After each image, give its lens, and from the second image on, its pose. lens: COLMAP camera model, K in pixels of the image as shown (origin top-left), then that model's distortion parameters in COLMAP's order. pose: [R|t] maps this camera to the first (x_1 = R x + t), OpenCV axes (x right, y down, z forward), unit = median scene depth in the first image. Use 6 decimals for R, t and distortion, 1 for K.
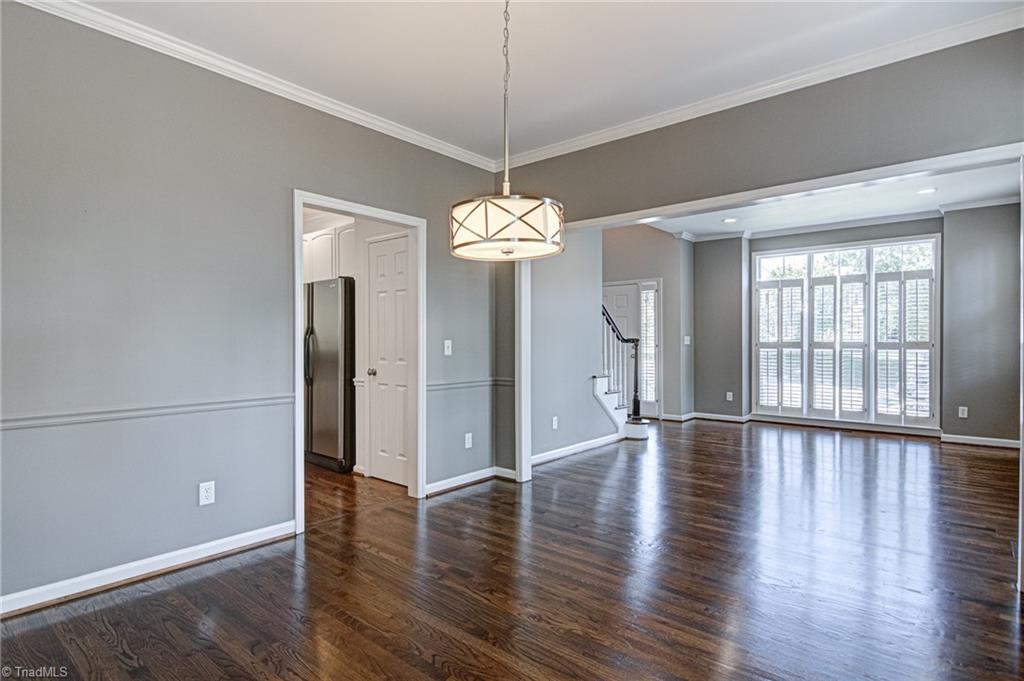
lens RADIAL K [[534.6, 0, 521.6], [0, 534.6, 342.3], [0, 0, 1]] dist [0.009195, -0.004071]
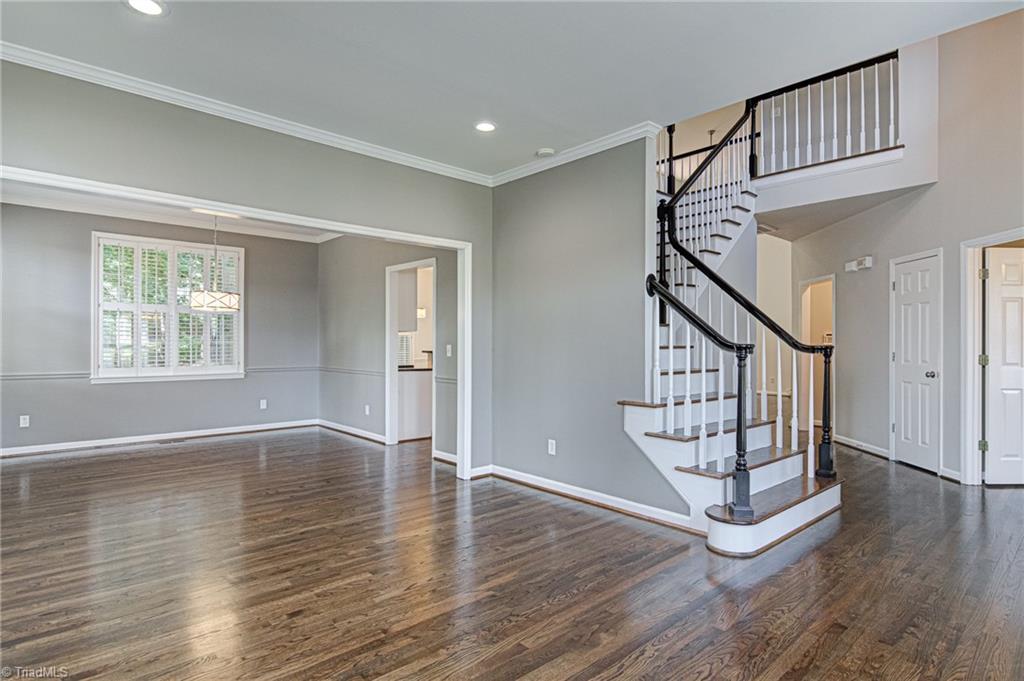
lens RADIAL K [[534.6, 0, 509.0], [0, 534.6, 346.3], [0, 0, 1]] dist [0.009195, -0.004071]
pose [[-0.146367, 0.004205, -0.989221, 0.788945], [-0.008662, 0.999947, 0.005532, -0.005908], [0.989193, 0.009378, -0.146322, 0.954265]]
